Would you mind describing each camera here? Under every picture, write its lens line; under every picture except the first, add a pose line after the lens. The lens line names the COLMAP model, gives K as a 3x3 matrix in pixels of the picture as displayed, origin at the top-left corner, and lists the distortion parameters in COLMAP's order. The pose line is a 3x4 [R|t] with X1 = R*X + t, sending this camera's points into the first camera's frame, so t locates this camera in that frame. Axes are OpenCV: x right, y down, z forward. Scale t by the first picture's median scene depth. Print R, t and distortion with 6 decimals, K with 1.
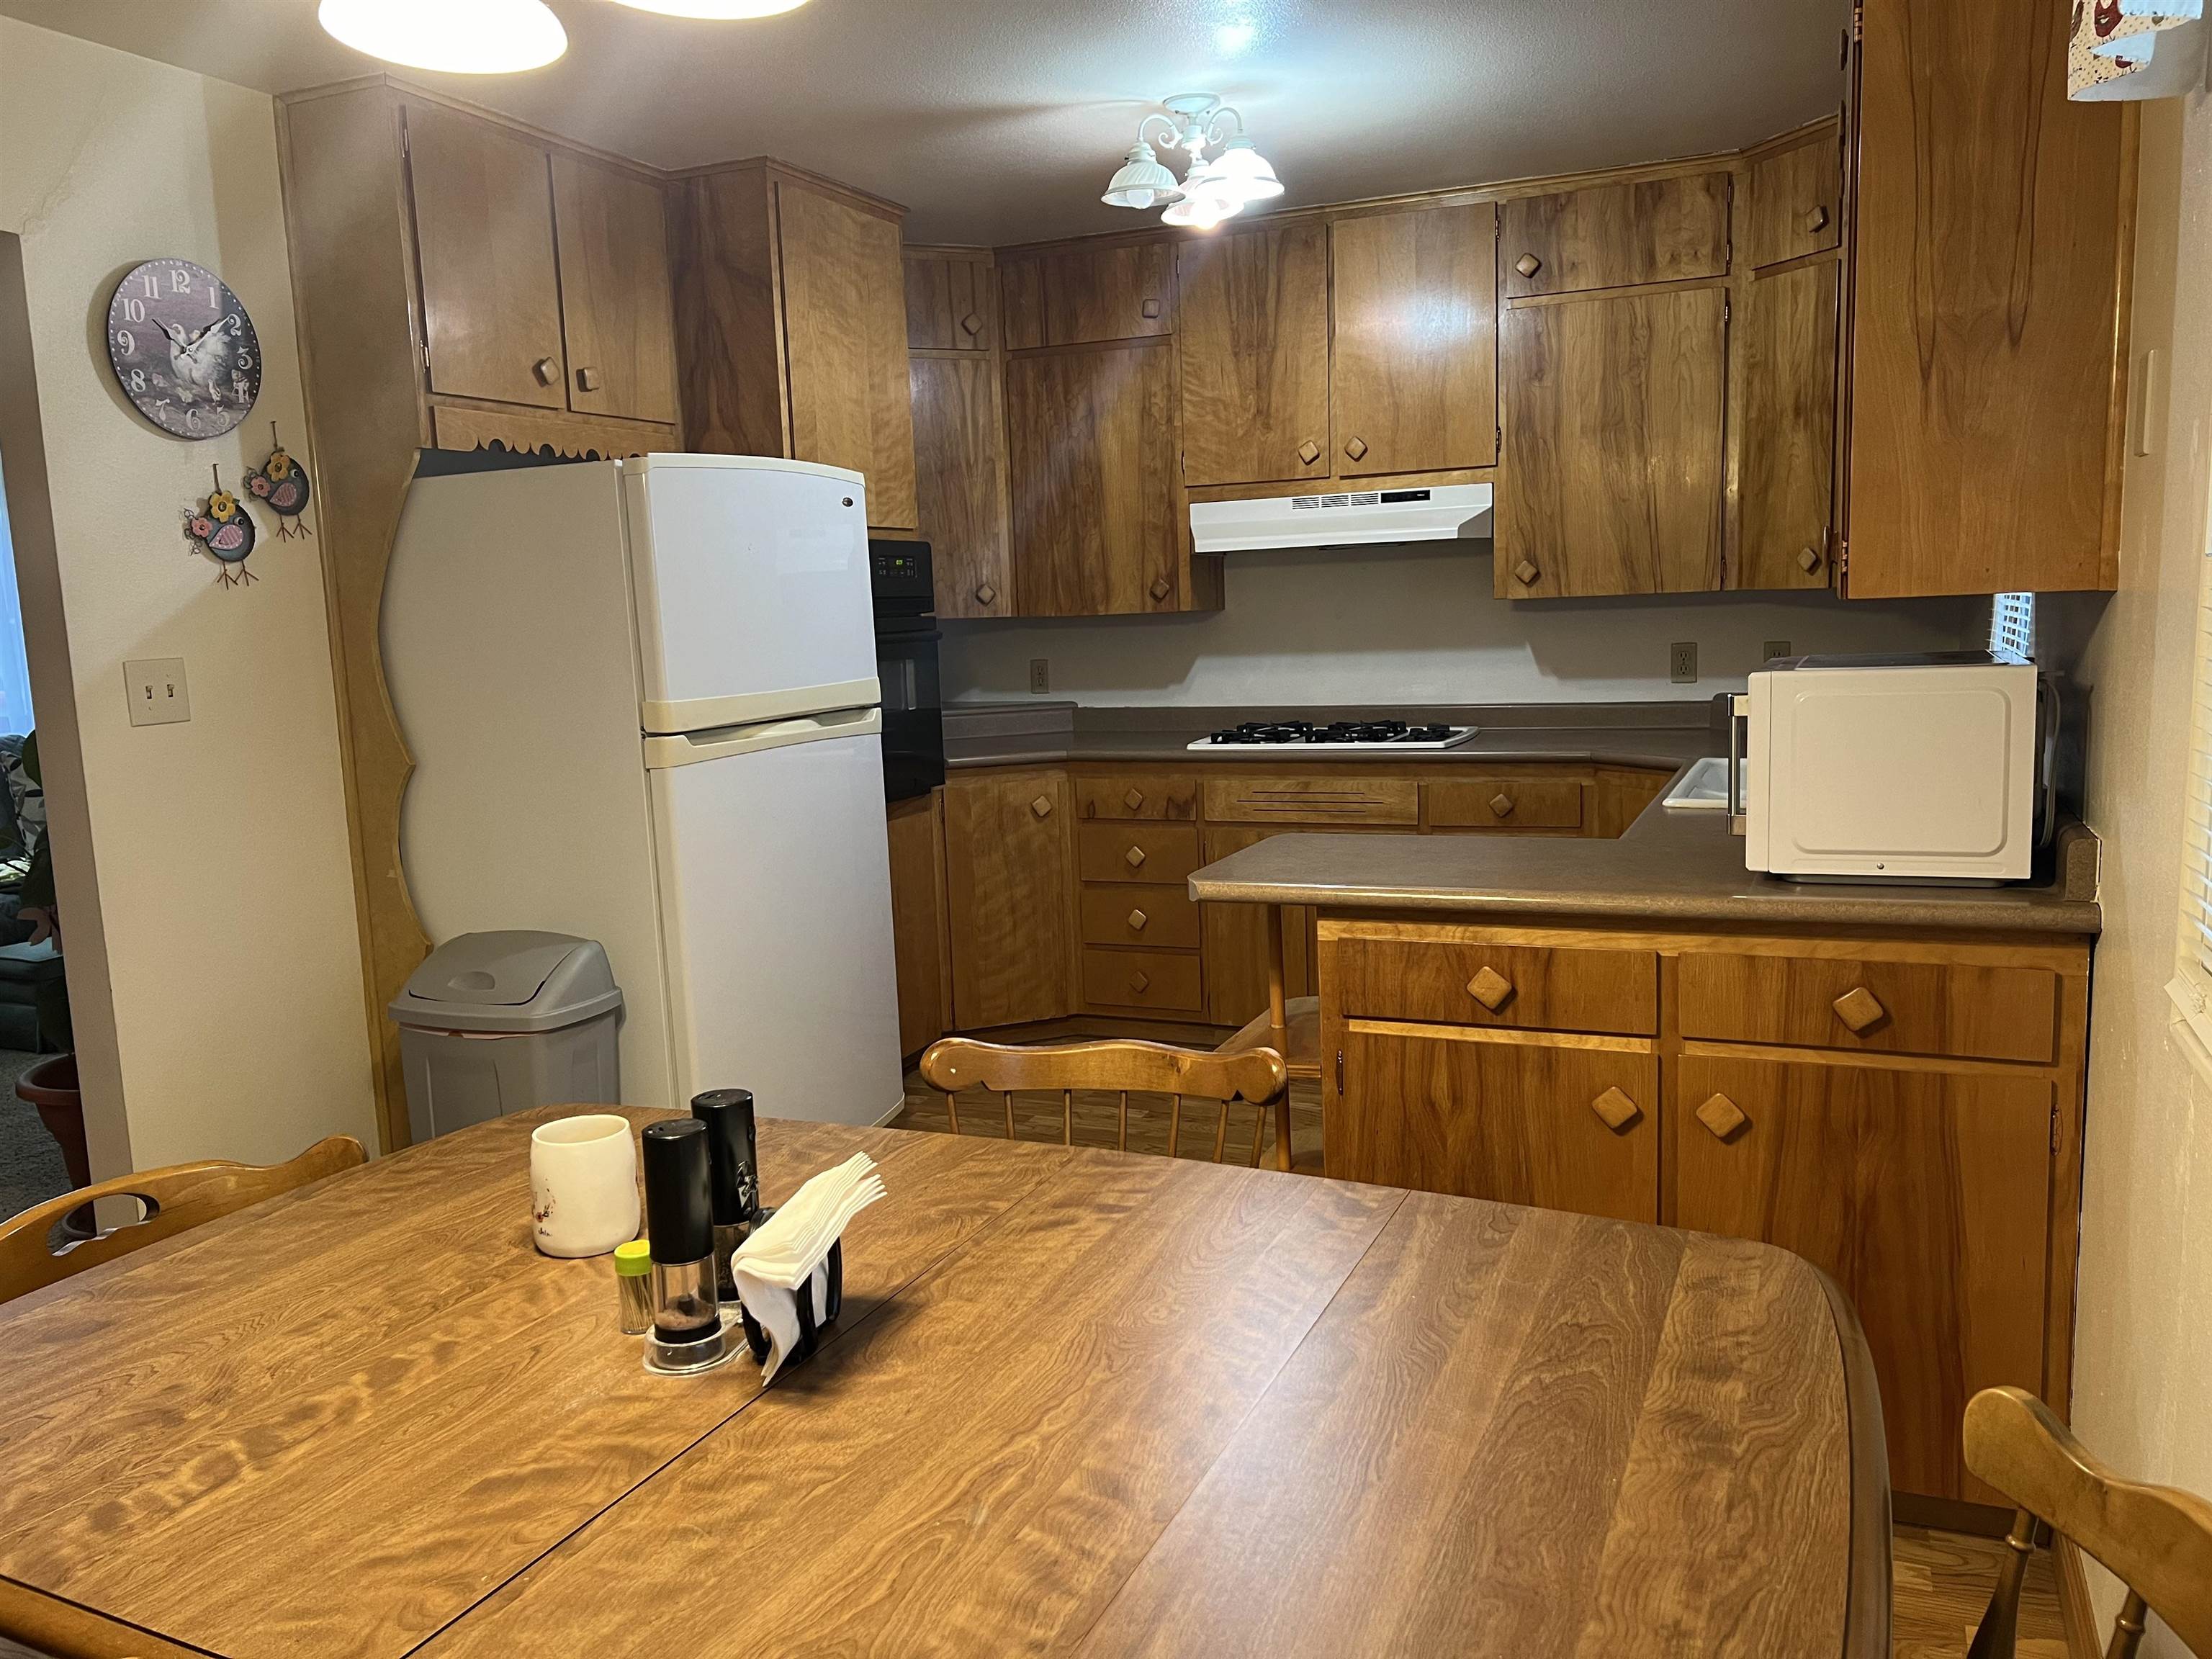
lens RADIAL K [[1645.6, 0, 1113.8], [0, 1645.6, 826.9], [0, 0, 1]] dist [0.064545, -0.071348]
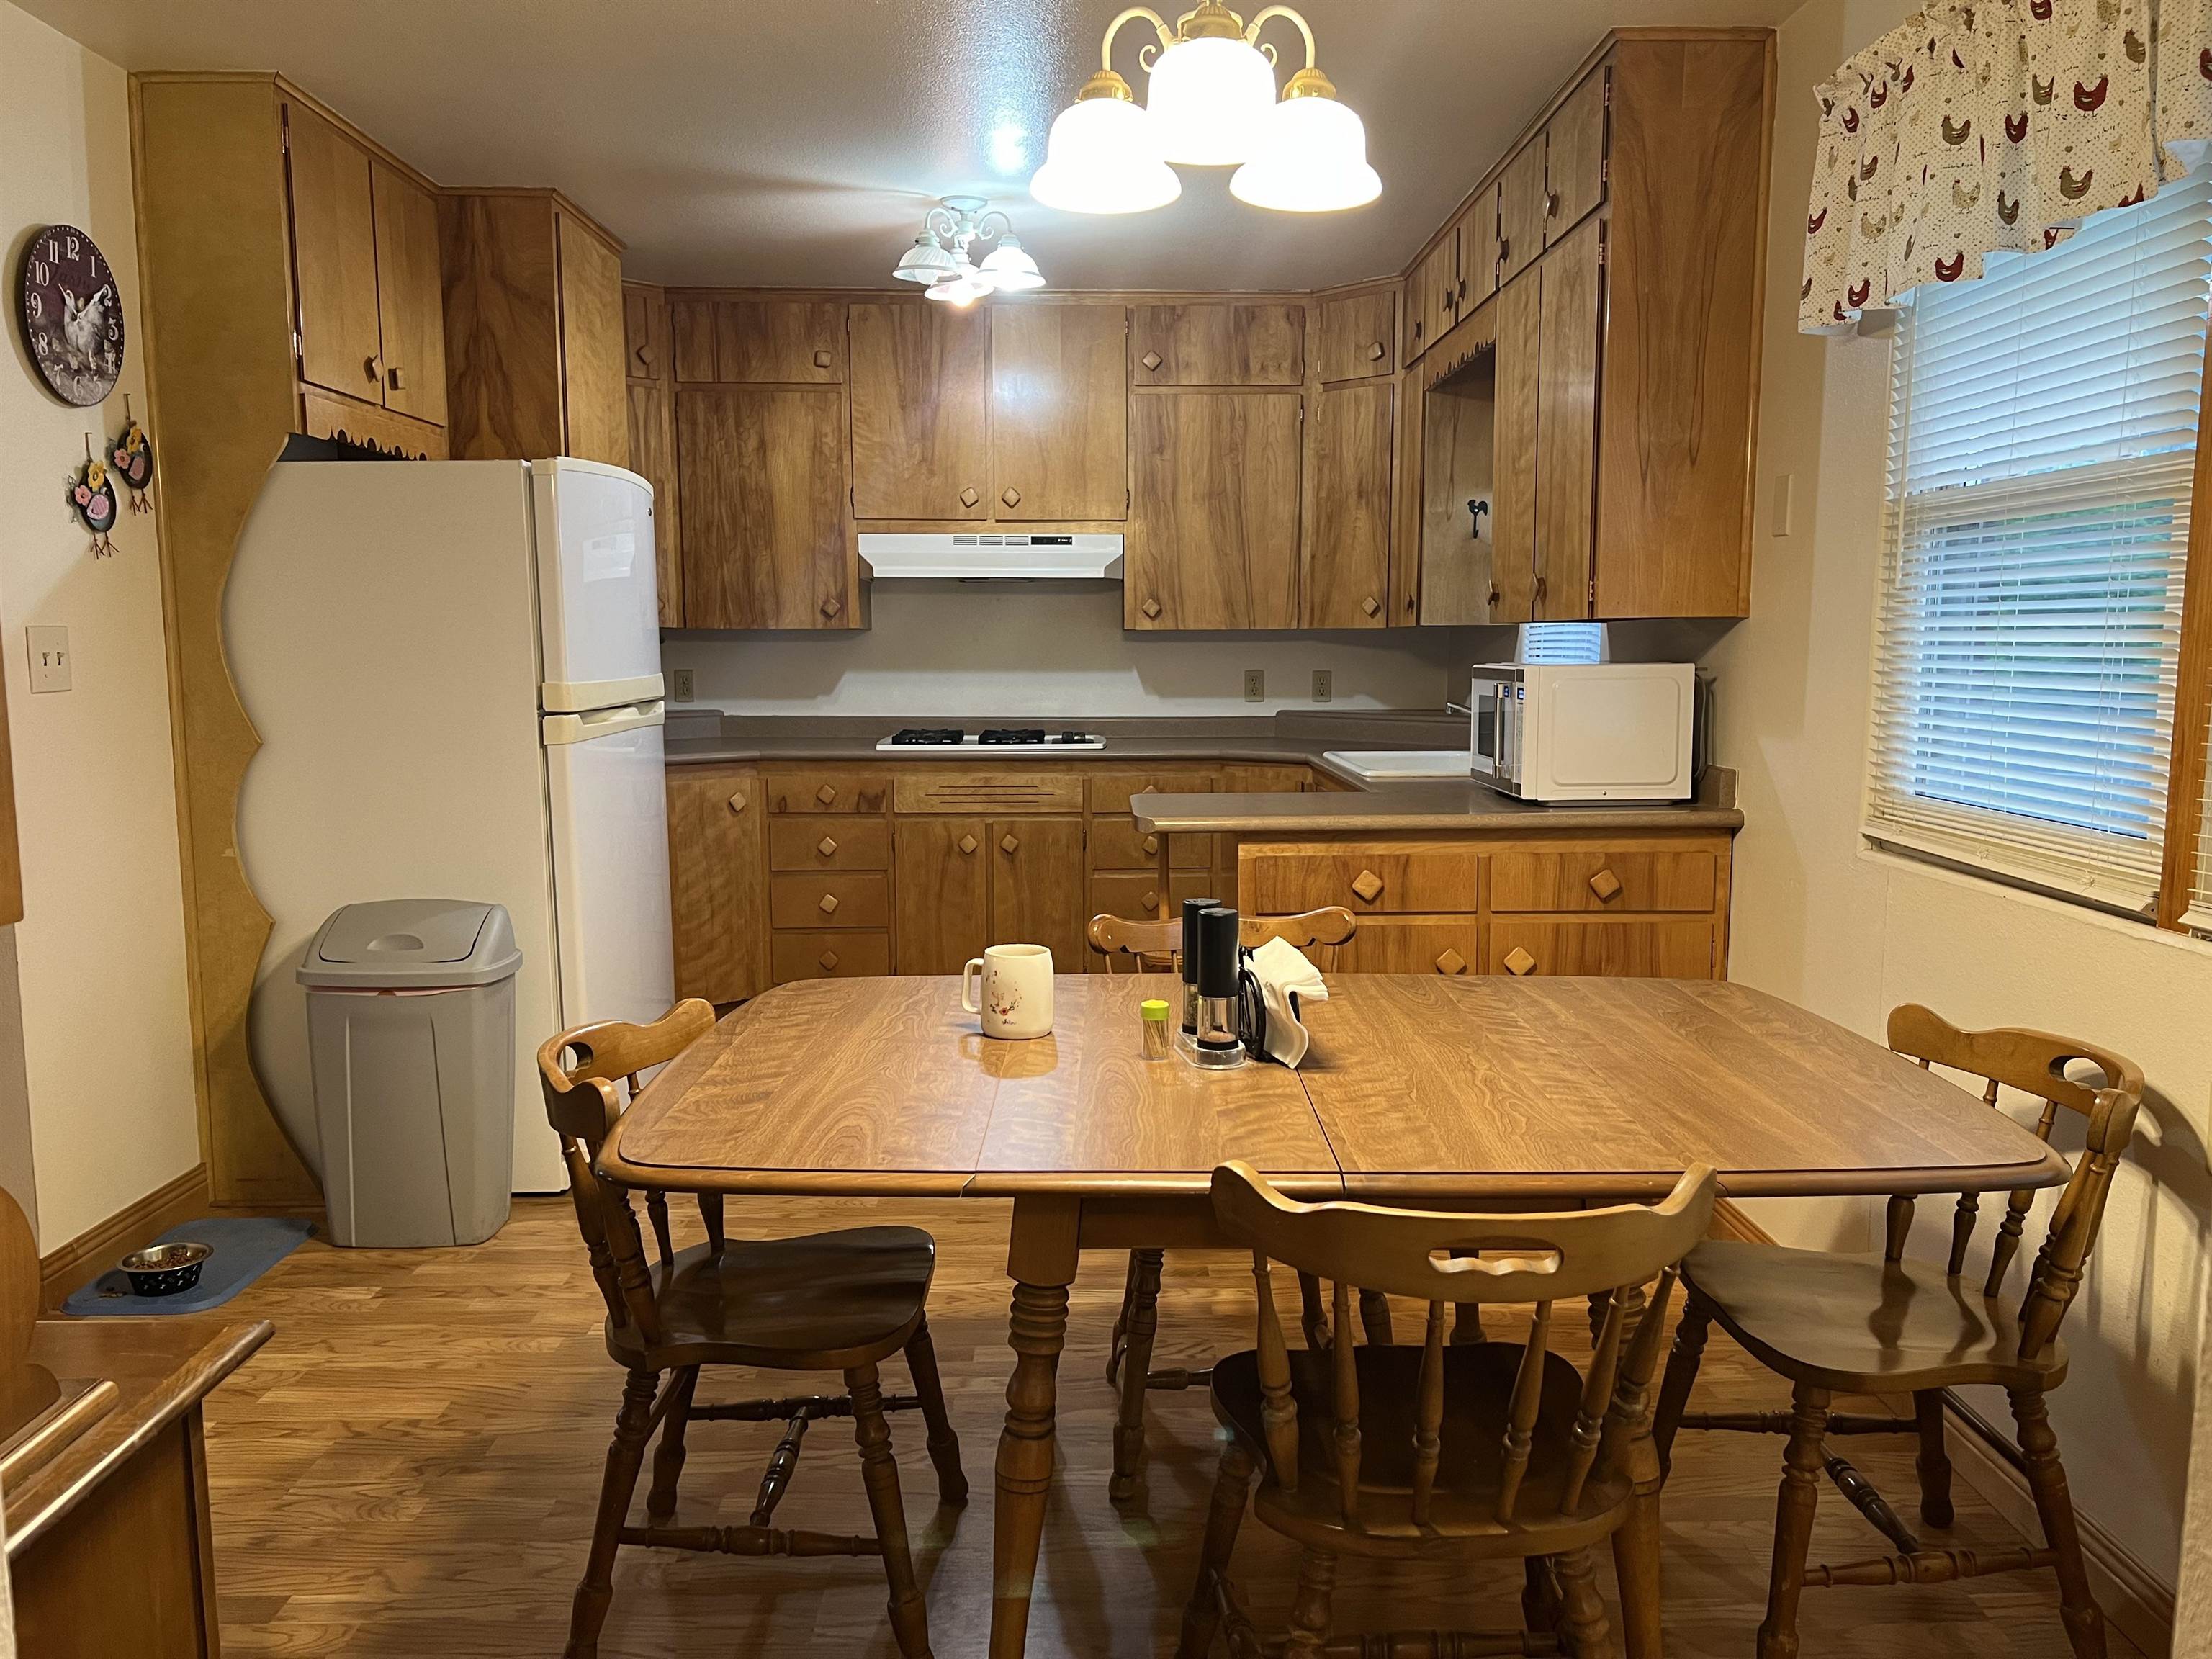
lens RADIAL K [[1645.6, 0, 1112.4], [0, 1645.6, 829.4], [0, 0, 1]] dist [0.064545, -0.071348]
pose [[0.913162, -0.012368, 0.407410, -0.313264], [0.024172, 0.999424, -0.023838, 0.044611], [-0.406880, 0.031616, 0.912934, -0.114584]]
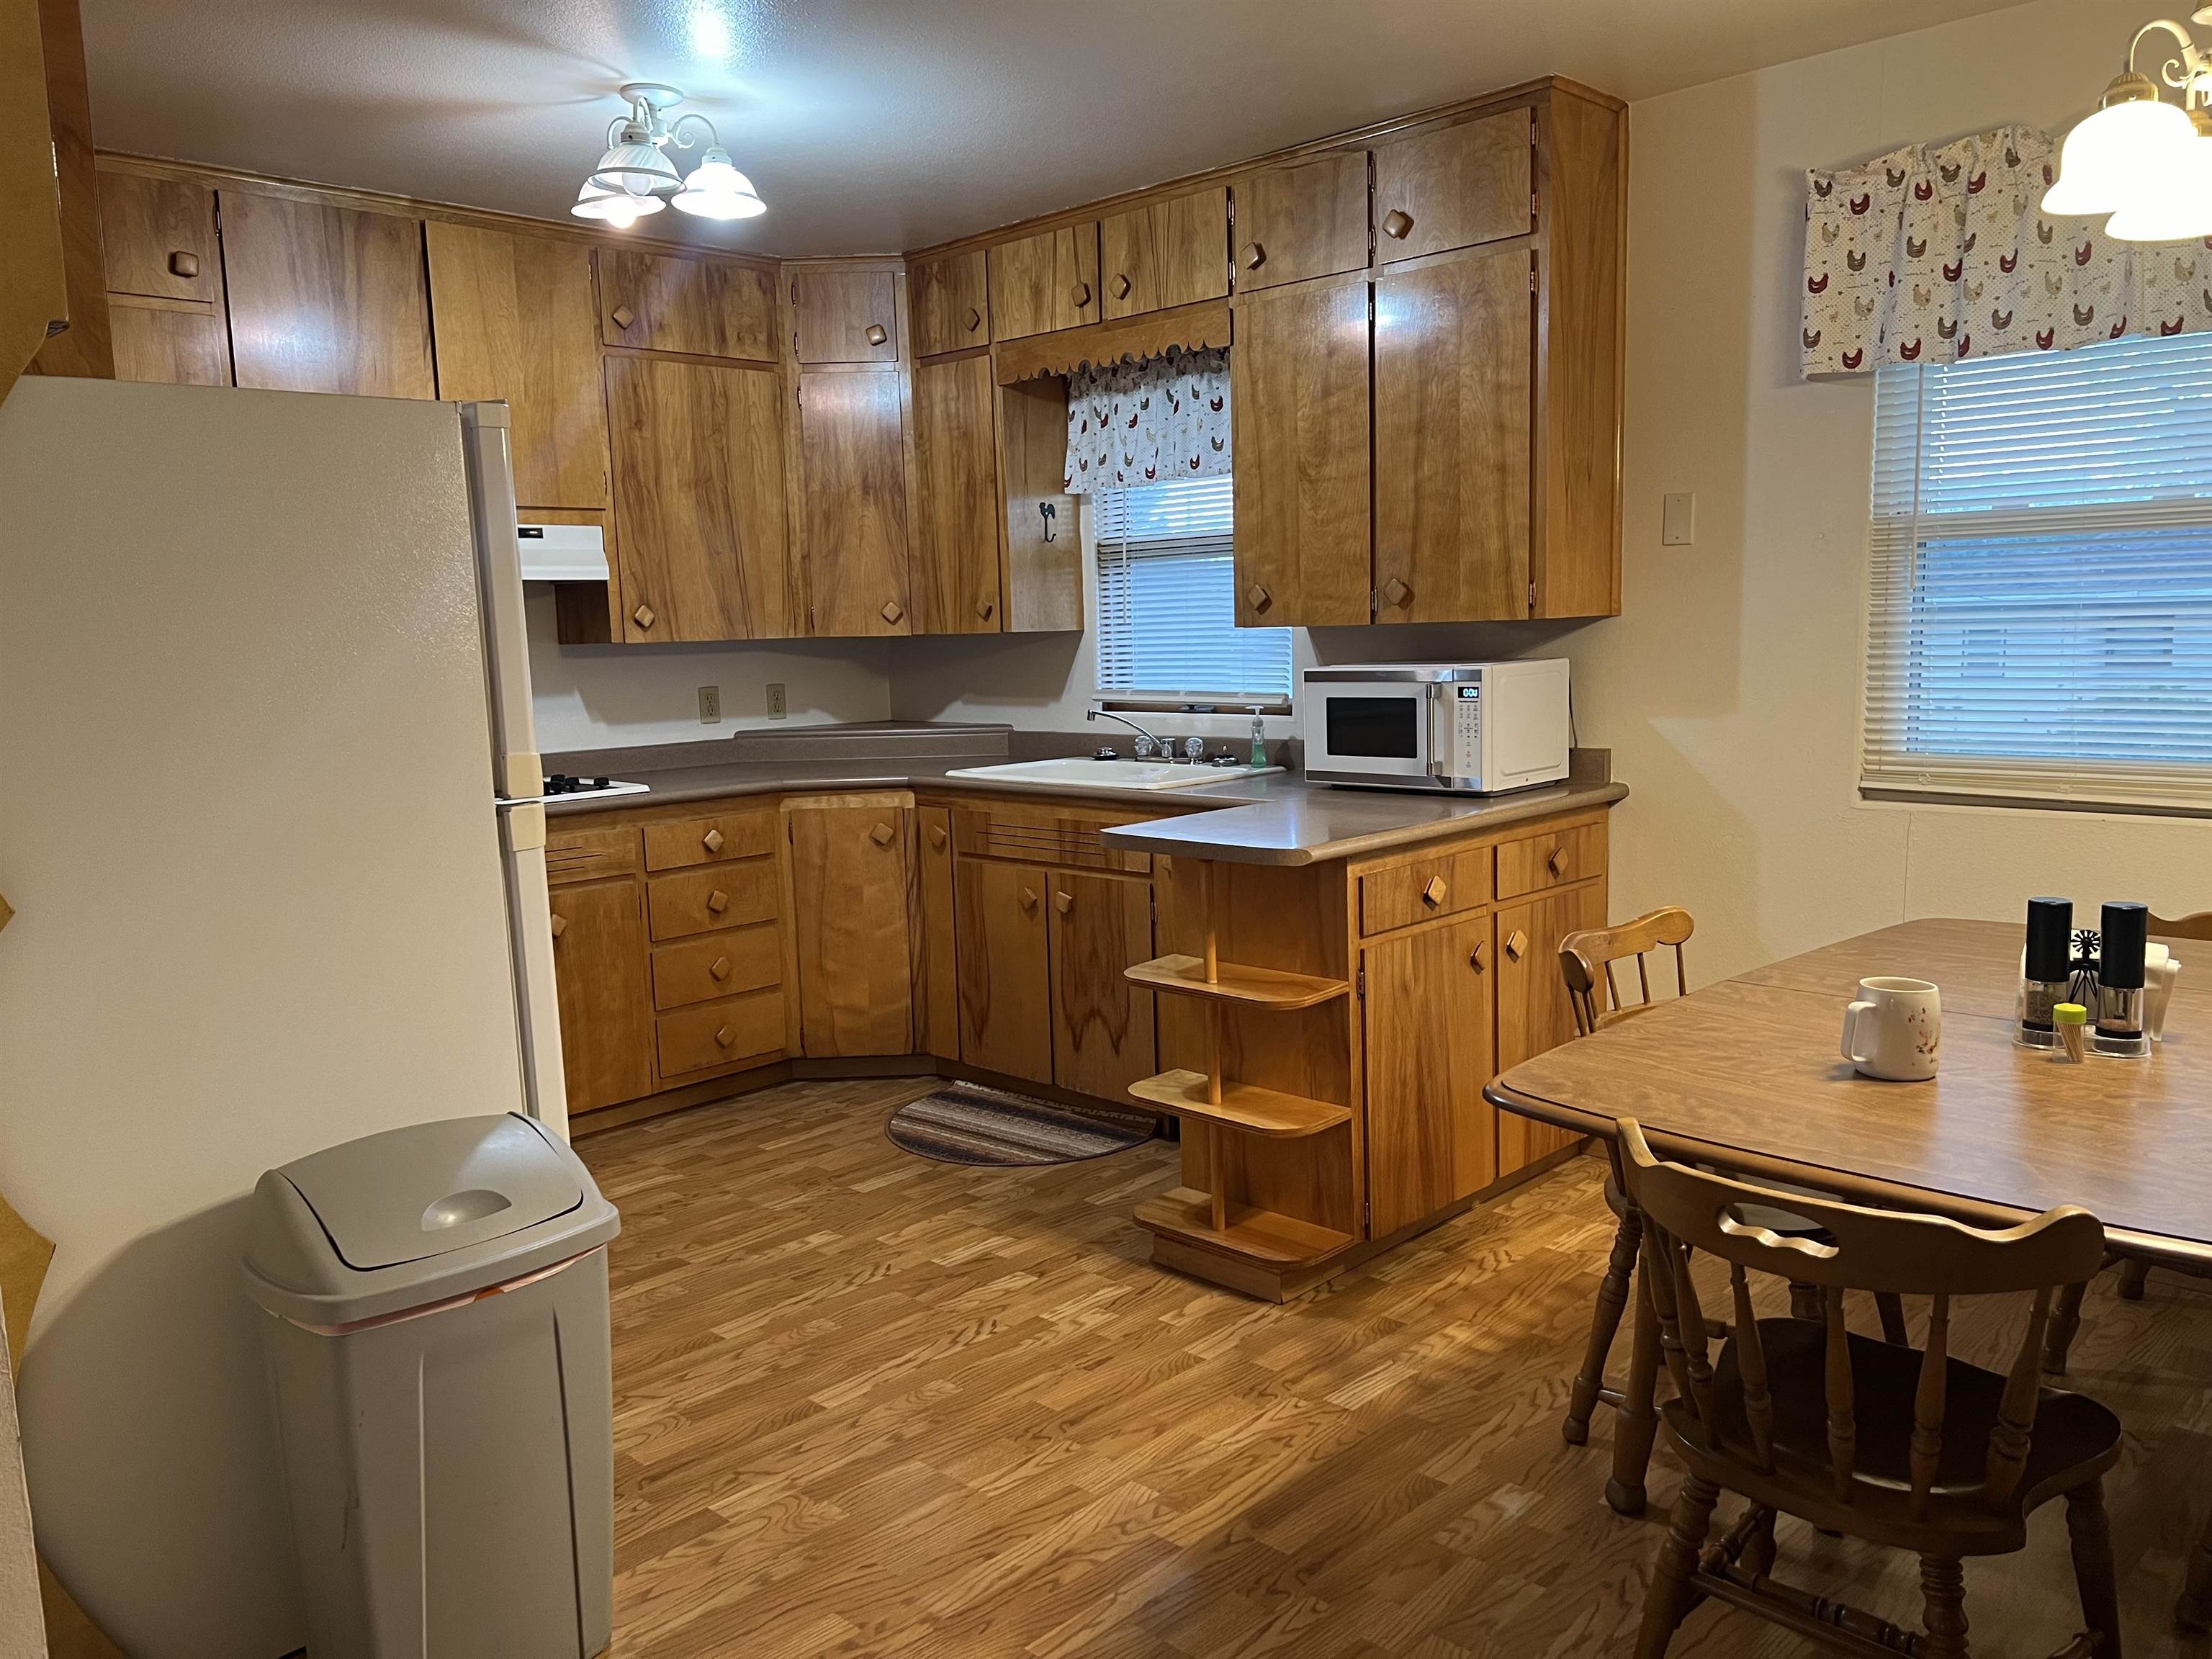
lens RADIAL K [[1645.6, 0, 1125.1], [0, 1645.6, 837.3], [0, 0, 1]] dist [0.064545, -0.071348]
pose [[0.367279, -0.097842, 0.924950, -0.668281], [0.142402, 0.988643, 0.048034, -0.030489], [-0.919145, 0.114073, 0.377040, 0.406947]]
